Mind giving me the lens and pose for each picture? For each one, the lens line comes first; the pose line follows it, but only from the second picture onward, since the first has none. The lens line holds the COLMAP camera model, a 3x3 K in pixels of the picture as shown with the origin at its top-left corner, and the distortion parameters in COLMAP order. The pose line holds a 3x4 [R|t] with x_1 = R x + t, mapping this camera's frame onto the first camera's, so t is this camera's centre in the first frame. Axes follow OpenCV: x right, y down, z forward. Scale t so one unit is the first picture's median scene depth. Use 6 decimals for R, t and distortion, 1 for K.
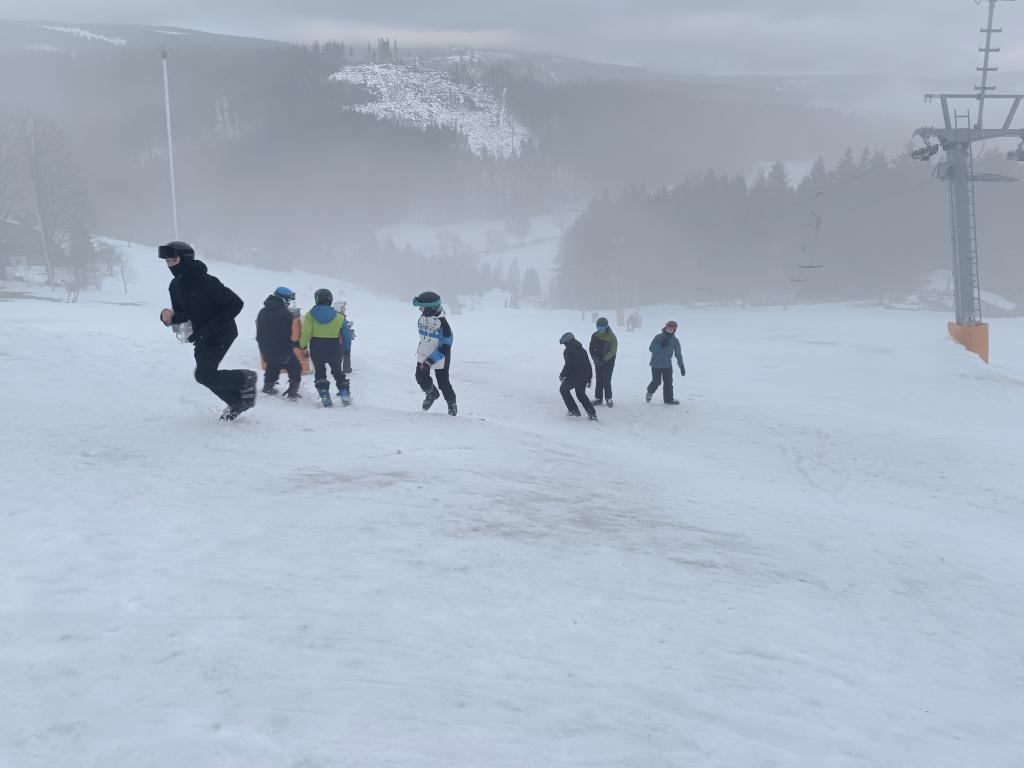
lens RADIAL K [[702.0, 0, 498.6], [0, 702.0, 391.0], [0, 0, 1]] dist [0.044622, -0.052481]
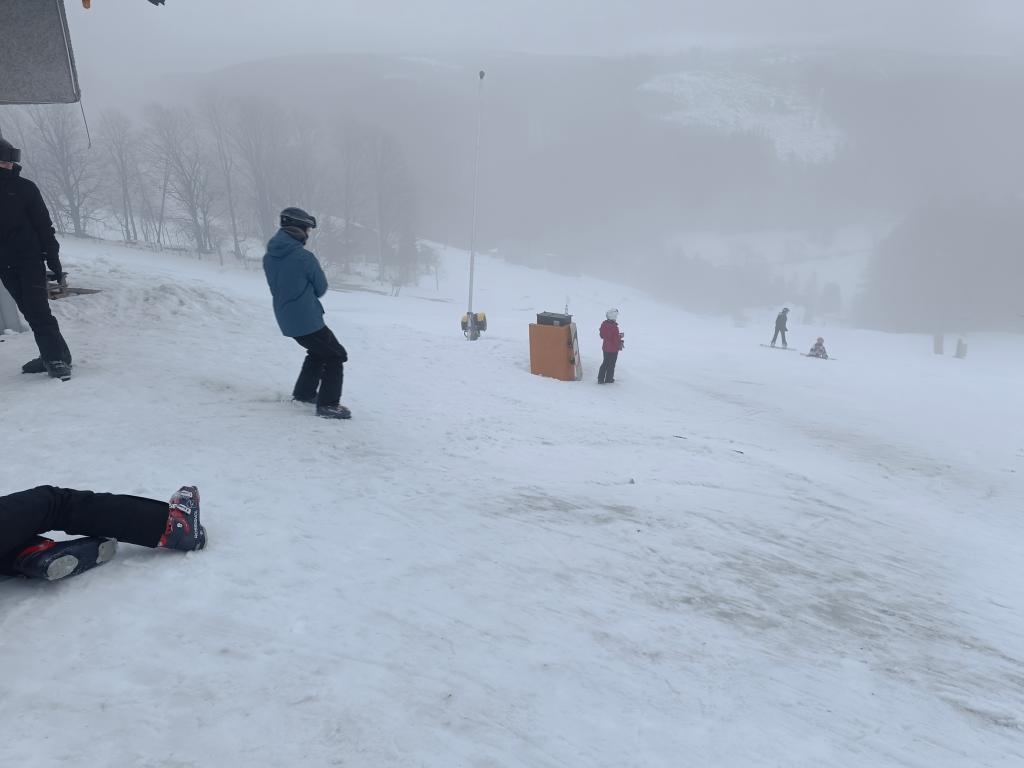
lens RADIAL K [[700.4, 0, 531.7], [0, 700.4, 389.9], [0, 0, 1]] dist [0.035562, -0.033846]
pose [[0.935898, 0.095661, -0.339035, 0.048039], [-0.099498, 0.995019, 0.006089, -0.034822], [0.337929, 0.028035, 0.940754, 0.125679]]
